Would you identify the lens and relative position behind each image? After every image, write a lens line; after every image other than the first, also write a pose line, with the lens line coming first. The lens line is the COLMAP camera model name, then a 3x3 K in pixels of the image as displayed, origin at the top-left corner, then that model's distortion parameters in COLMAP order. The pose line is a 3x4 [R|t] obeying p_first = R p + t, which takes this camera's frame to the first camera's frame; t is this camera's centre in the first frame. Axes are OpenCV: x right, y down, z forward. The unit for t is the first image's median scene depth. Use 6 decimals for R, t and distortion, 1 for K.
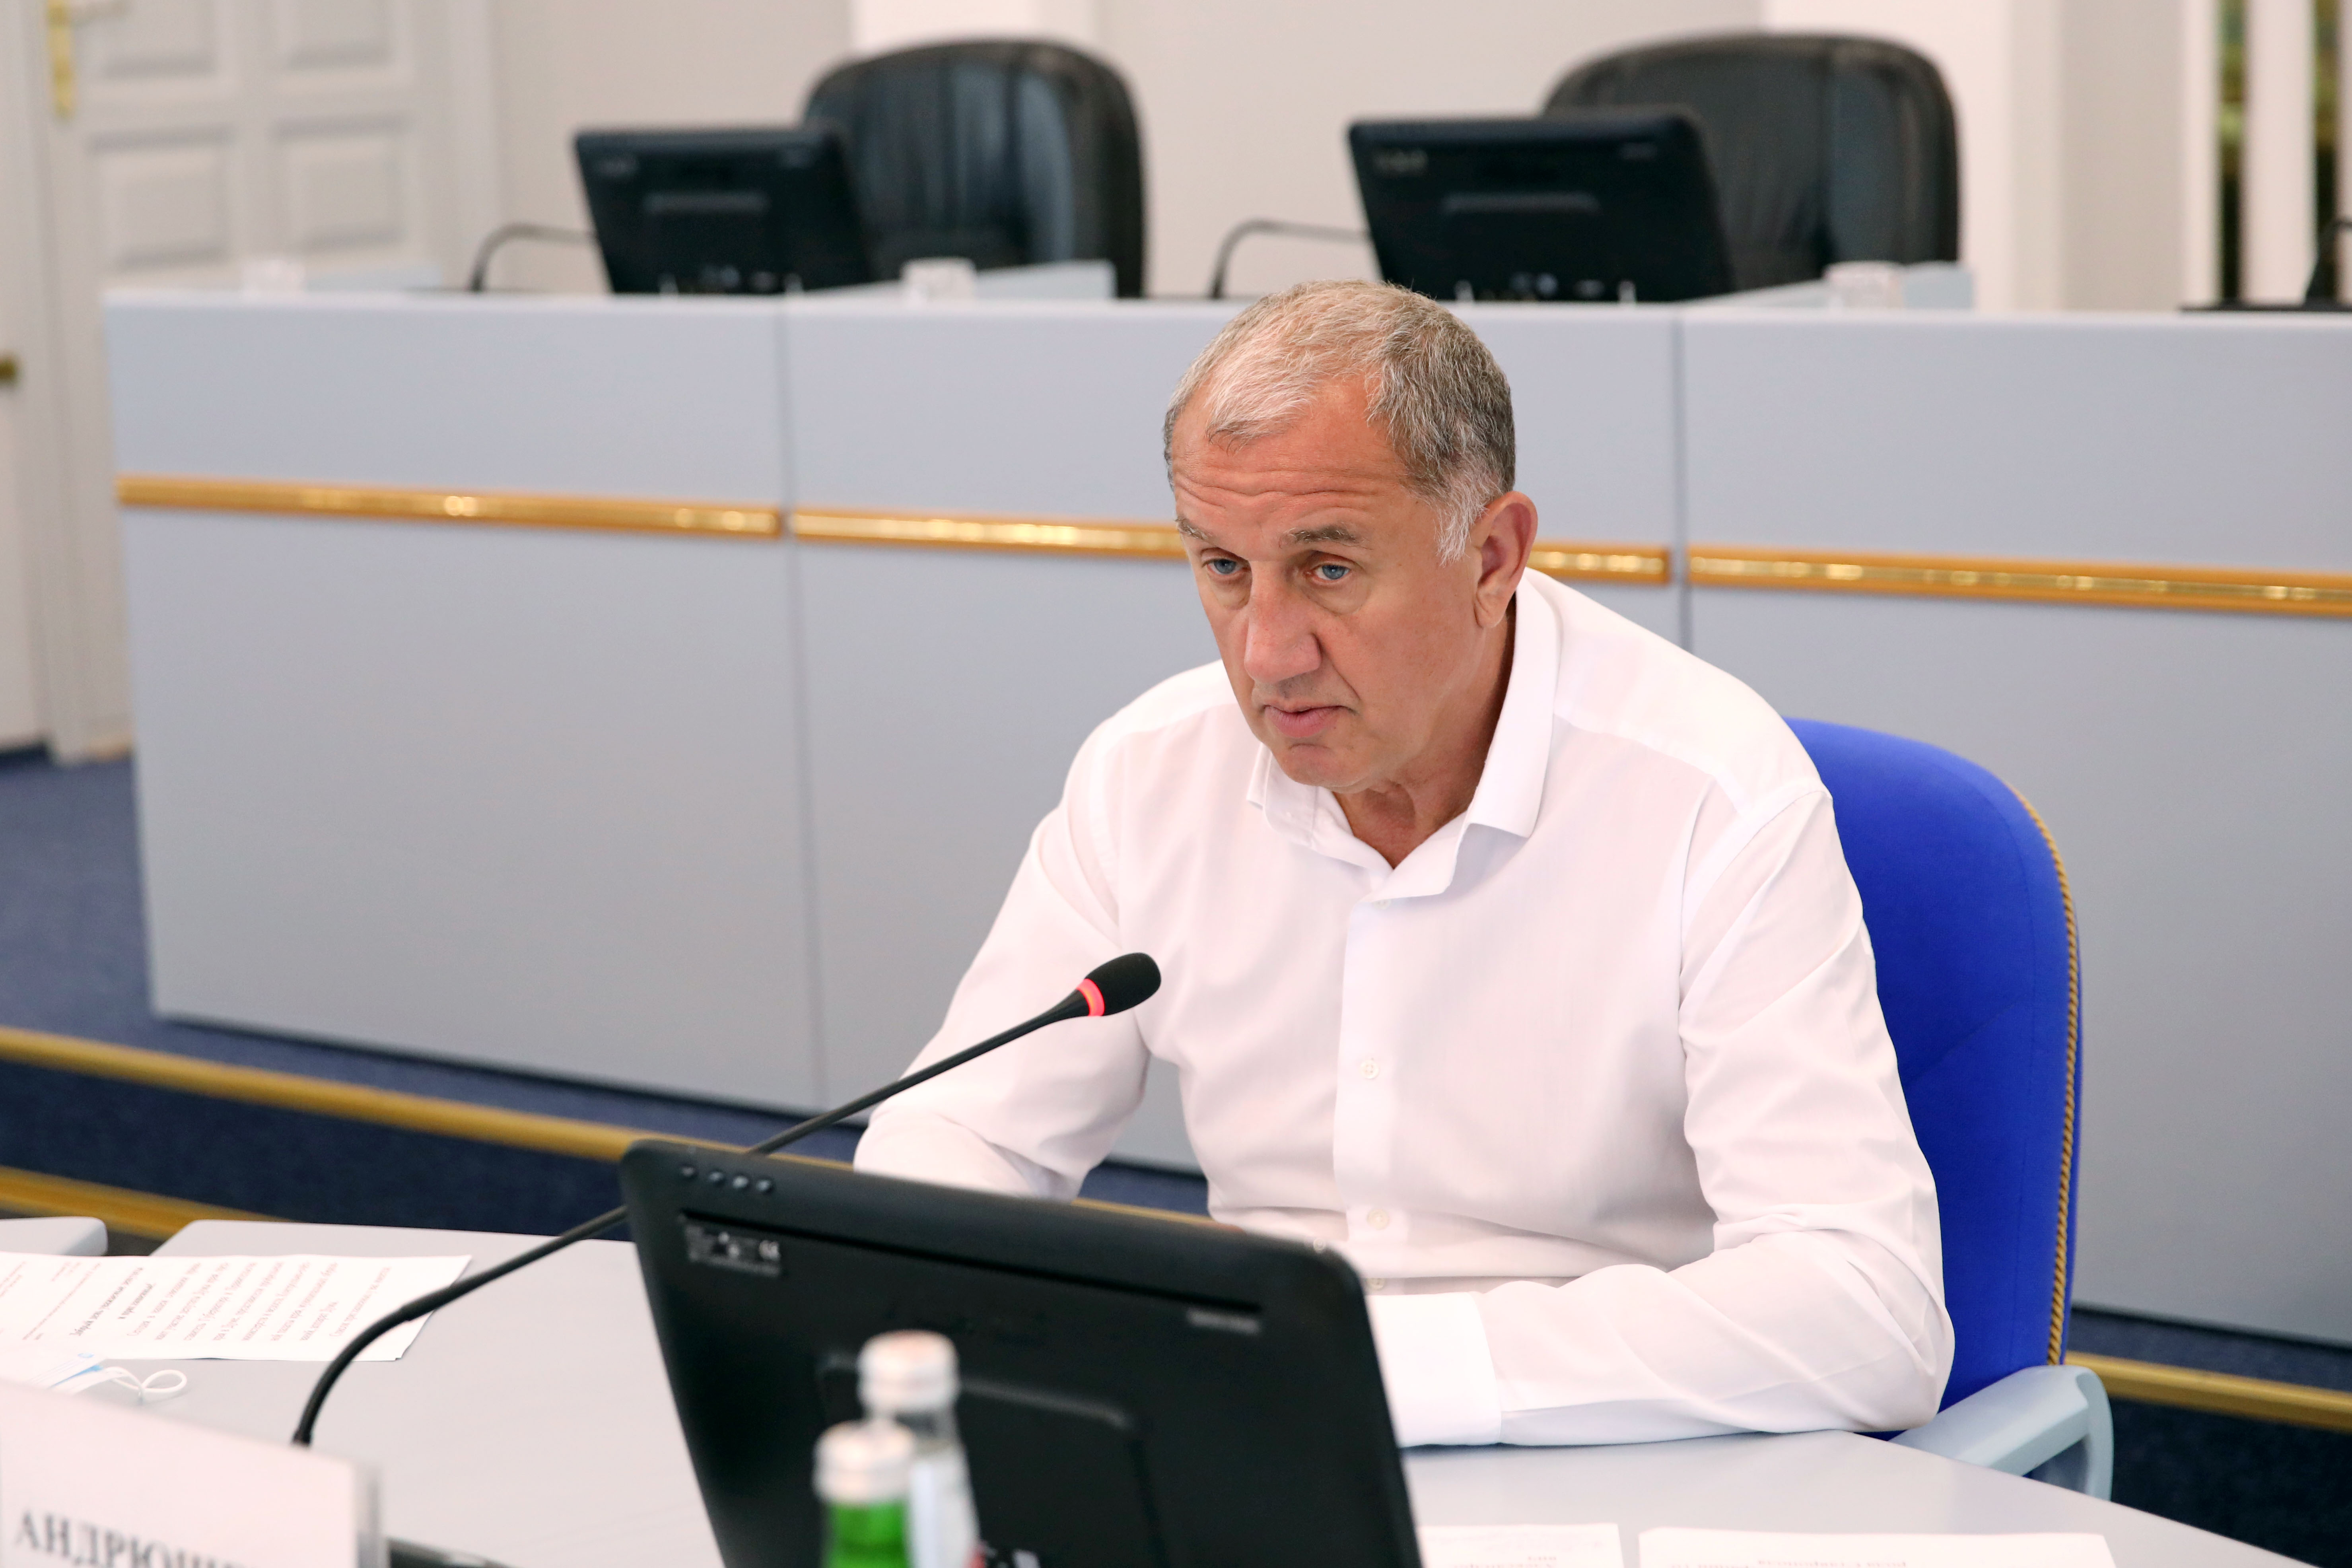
lens RADIAL K [[4612.7, 0, 1176.0], [0, 4612.7, 784.0], [0, 0, 1]] dist [-0.030764, -0.148696]
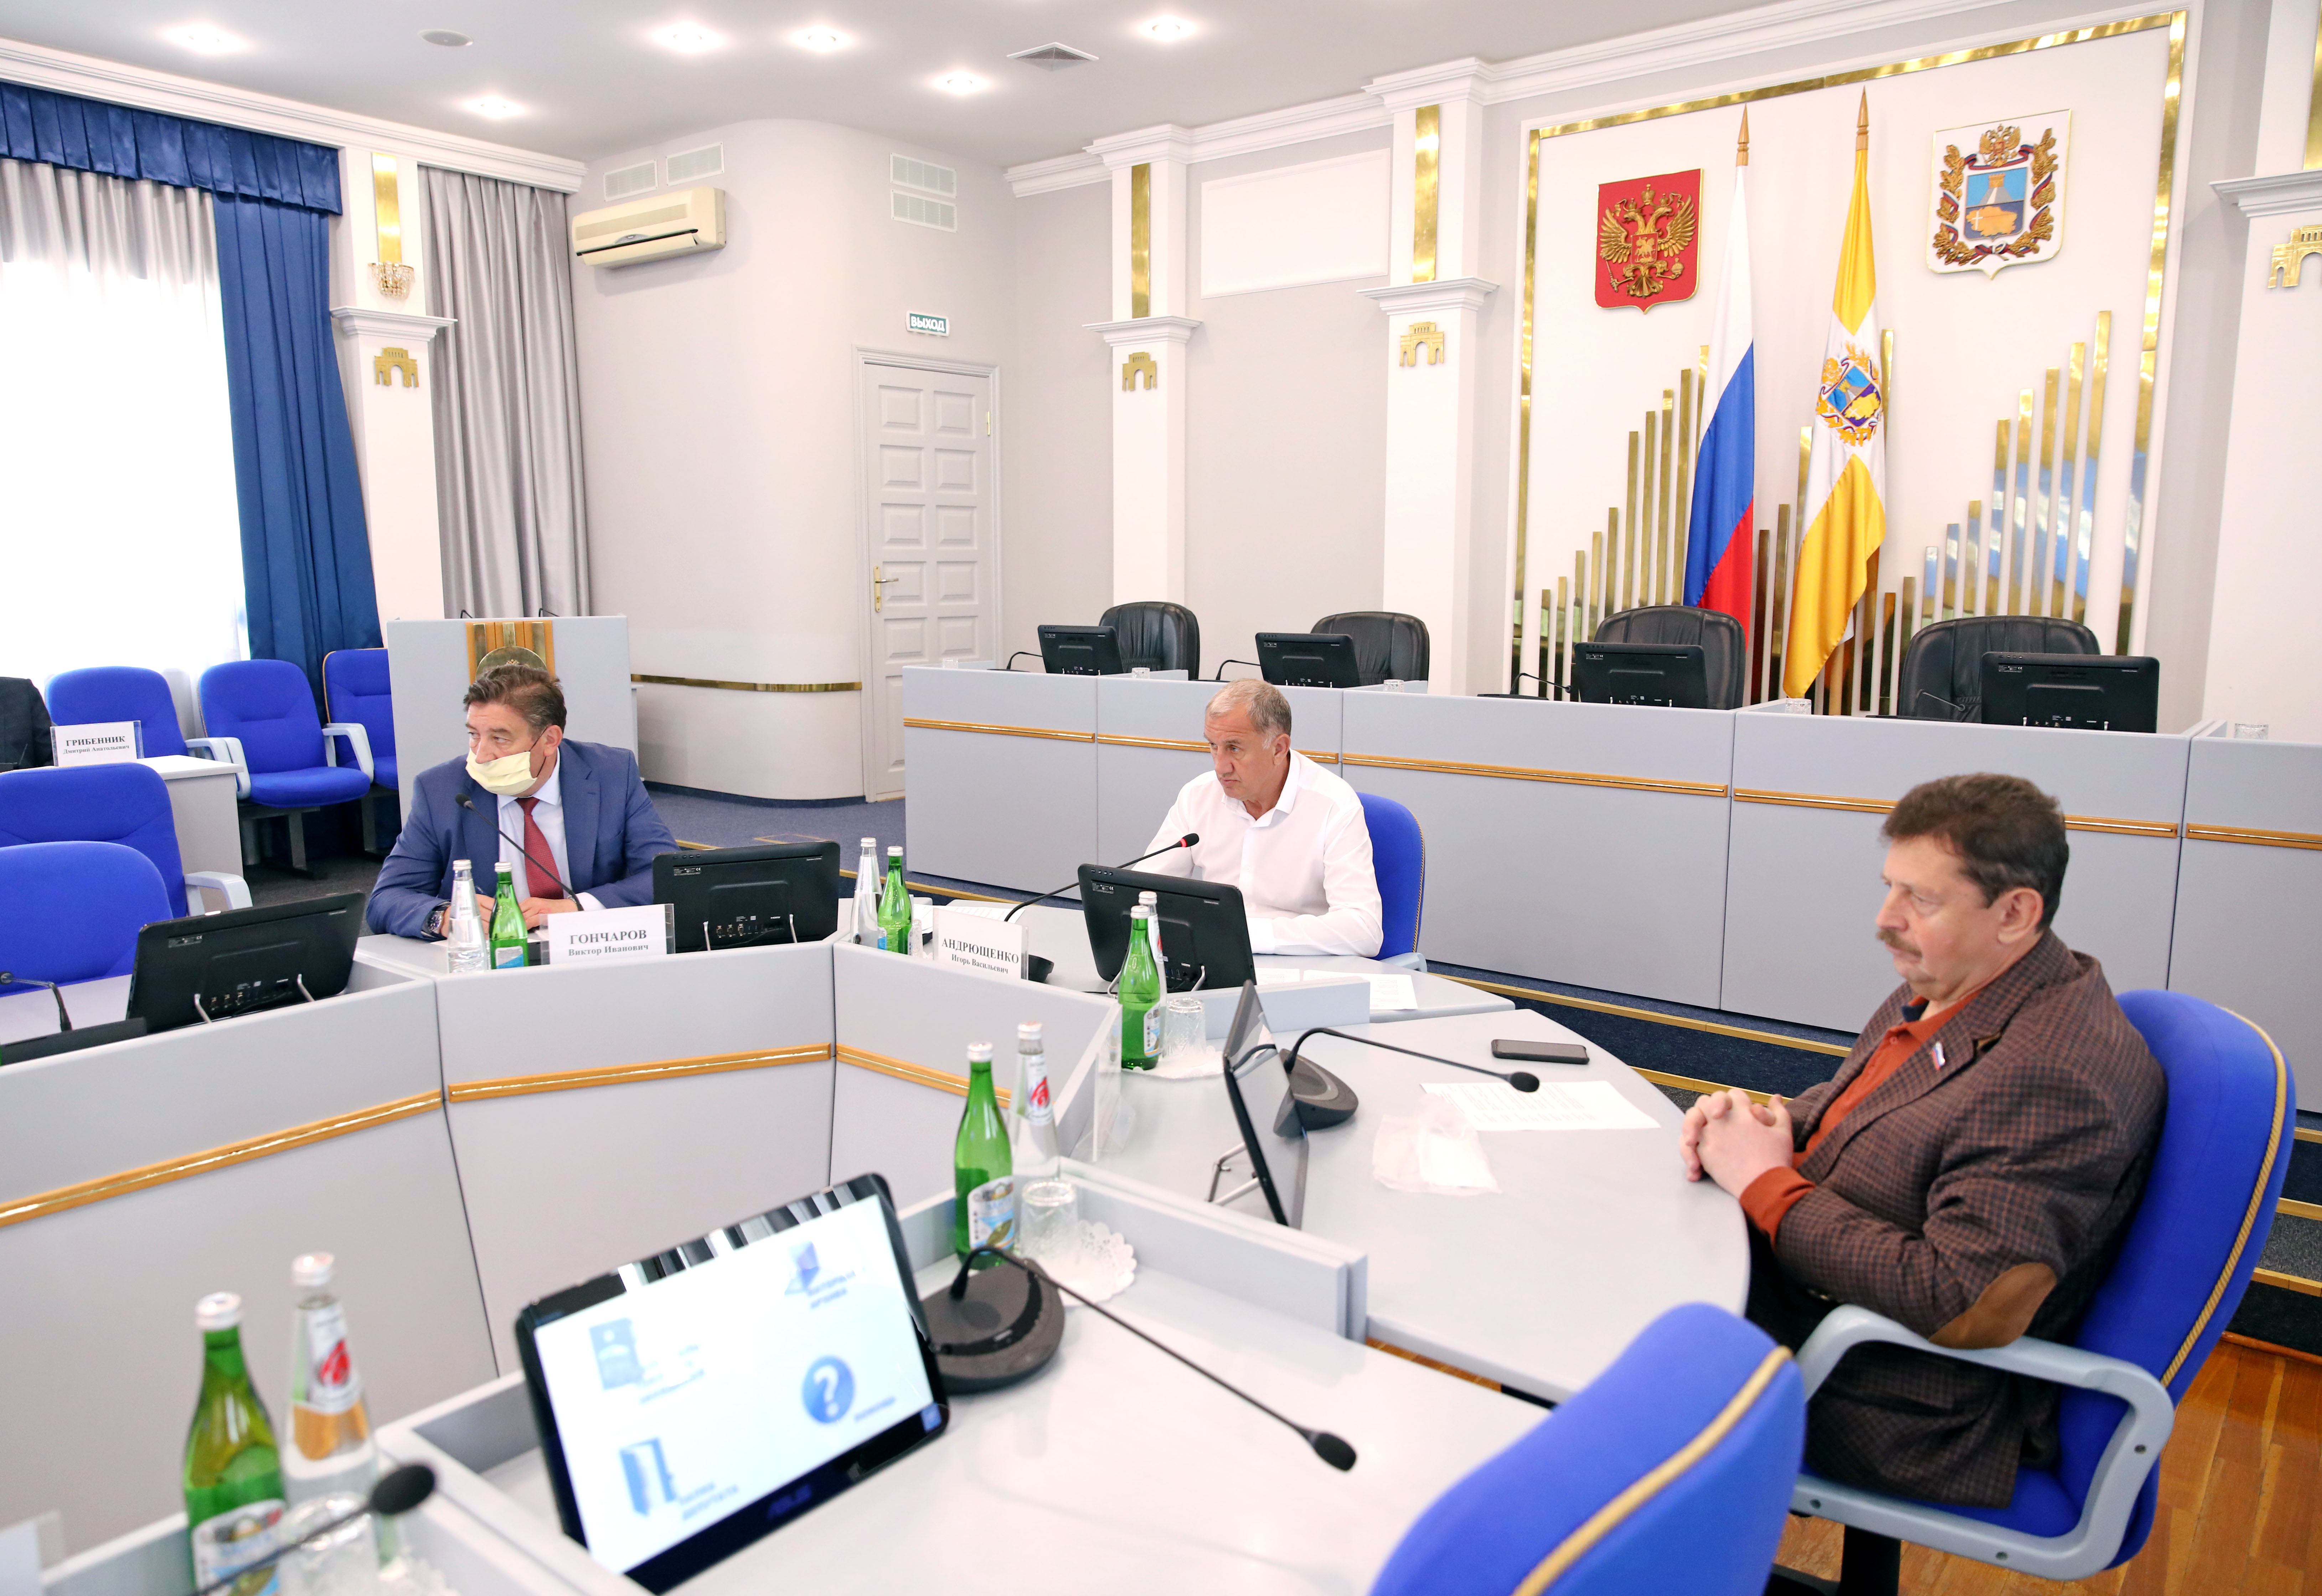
lens RADIAL K [[1589.4, 0, 1162.4], [0, 1589.4, 761.9], [0, 0, 1]] dist [-0.005091, -0.002653]
pose [[0.998758, 0.044866, -0.021647, -0.004786], [-0.045946, 0.997575, -0.052270, 0.026347], [0.019249, 0.053200, 0.998398, -0.252482]]
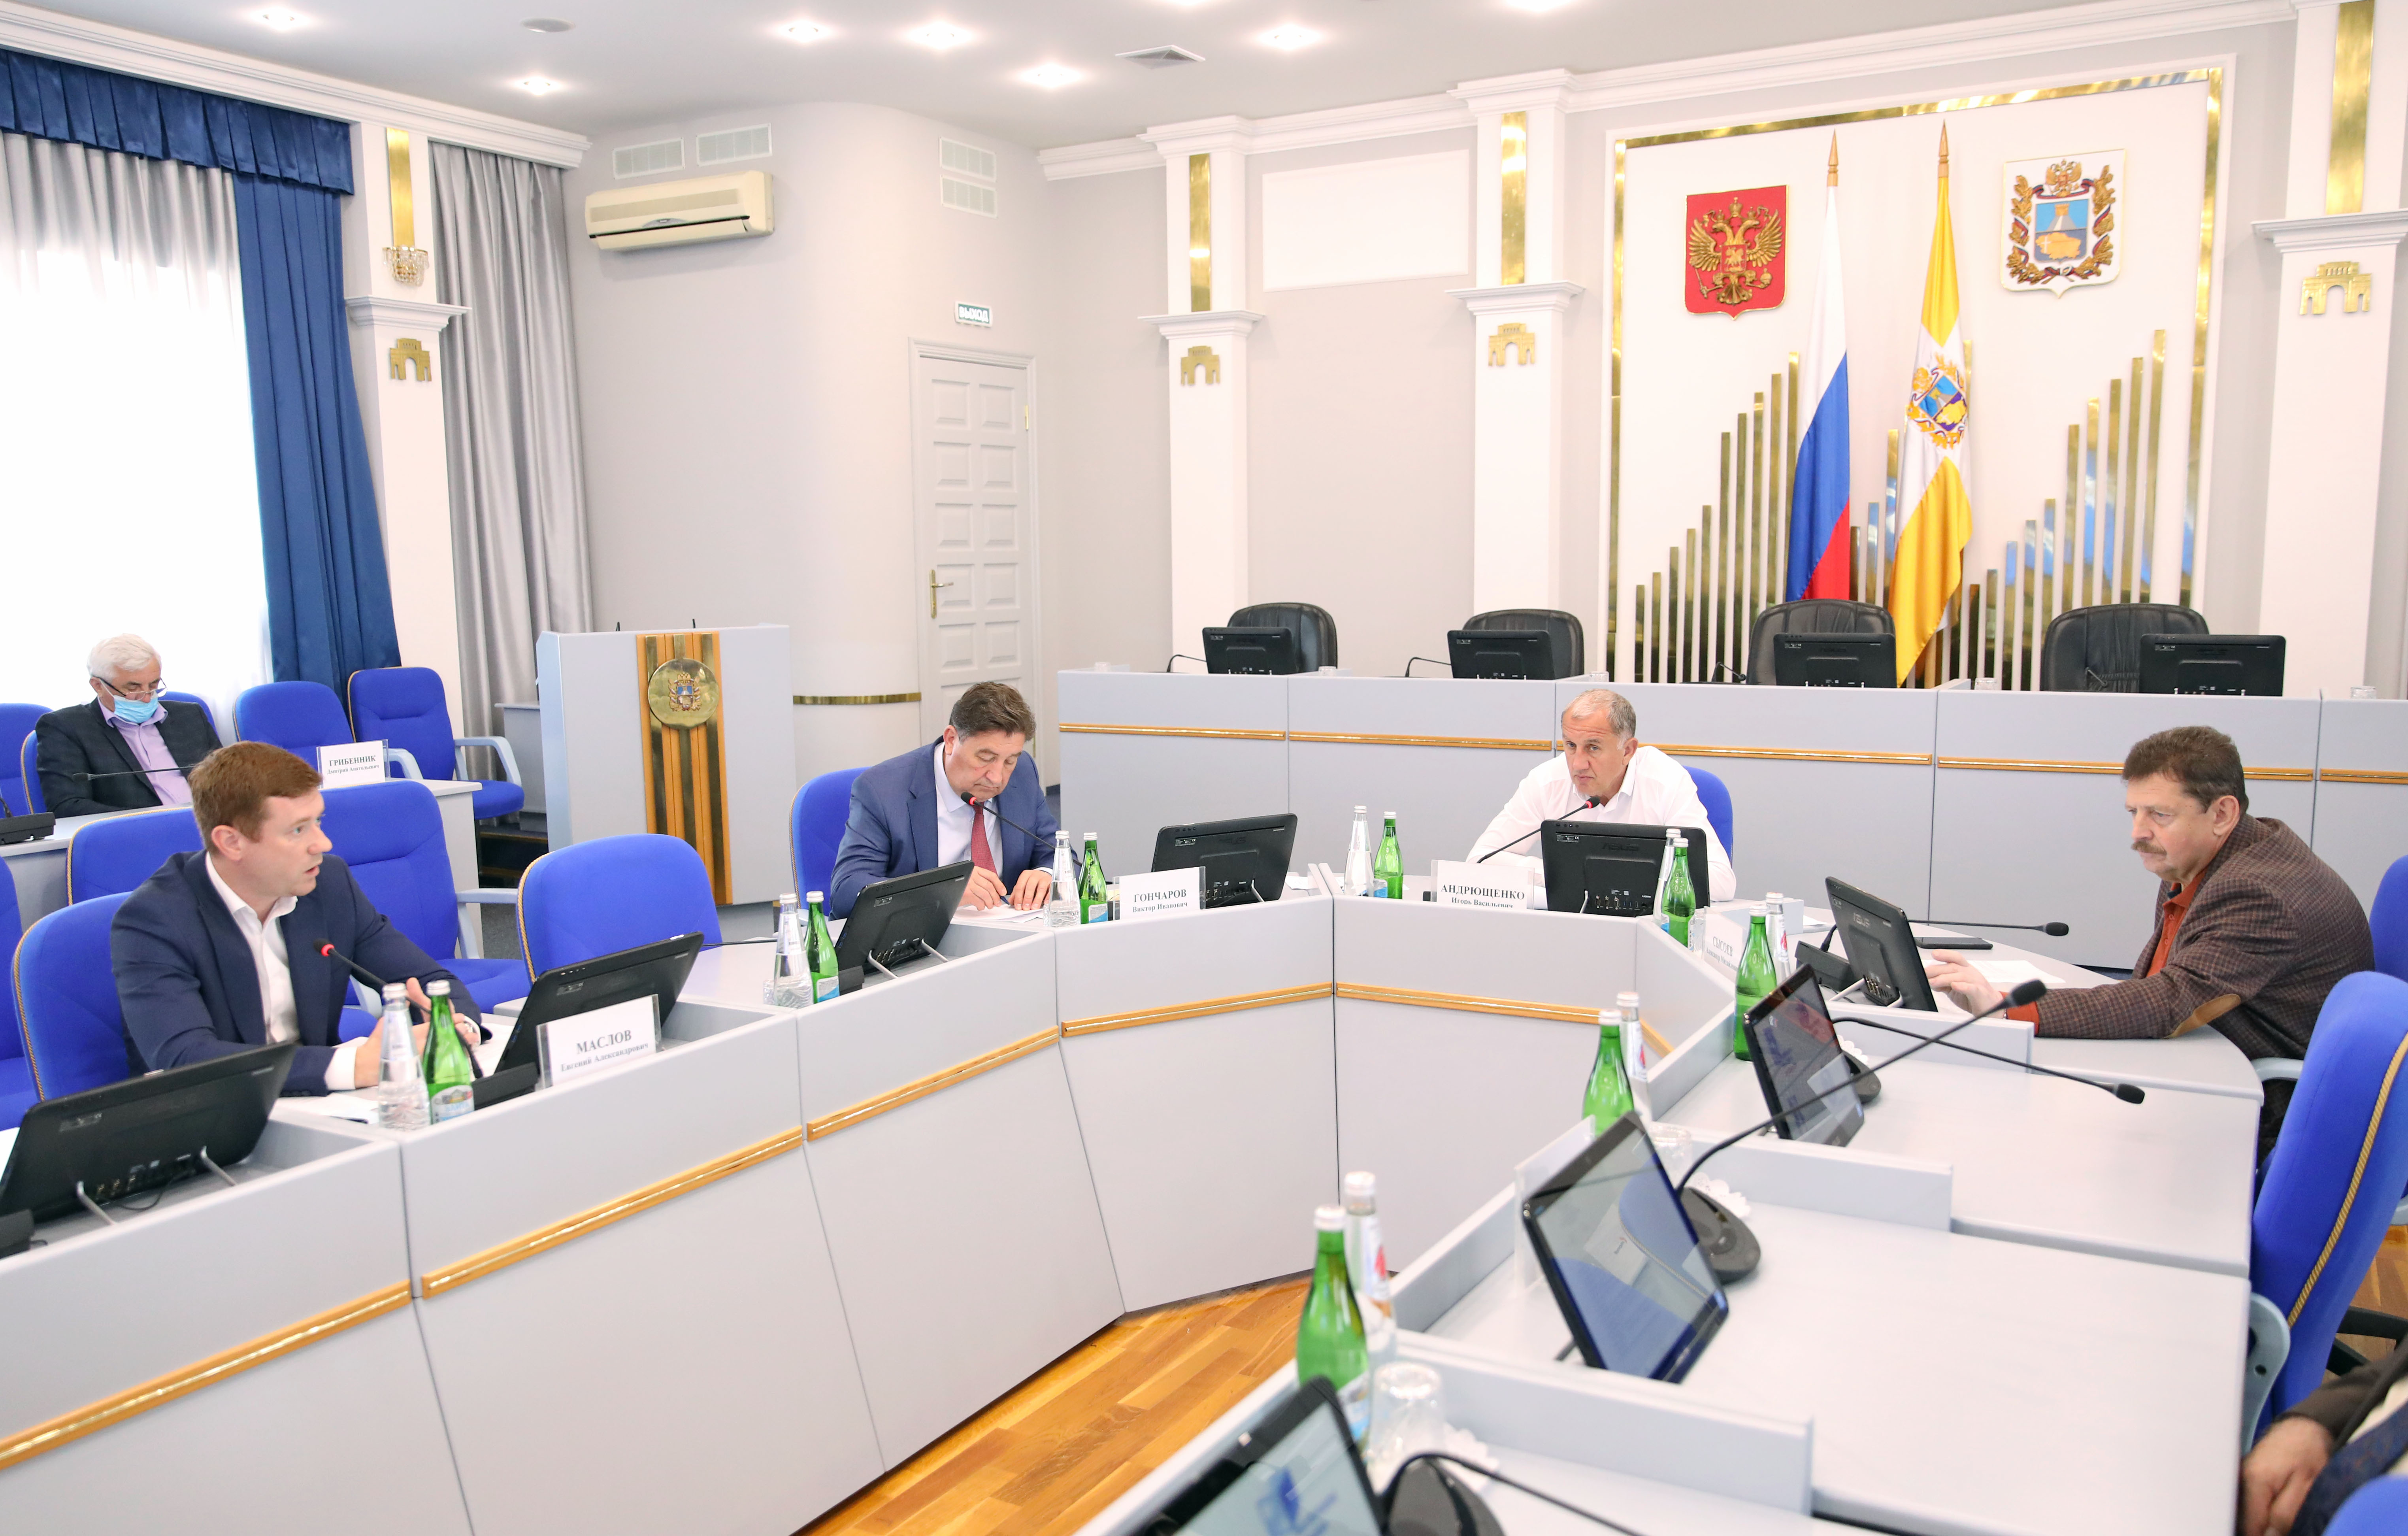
lens RADIAL K [[1921.2, 0, 1204.0], [0, 1921.2, 768.0], [0, 0, 1]] dist [-0.024361, 0.003411]
pose [[0.990481, 0.015682, 0.136752, -0.384185], [-0.006010, 0.997468, -0.070856, 0.083975], [-0.137517, 0.069360, 0.988068, -0.541999]]
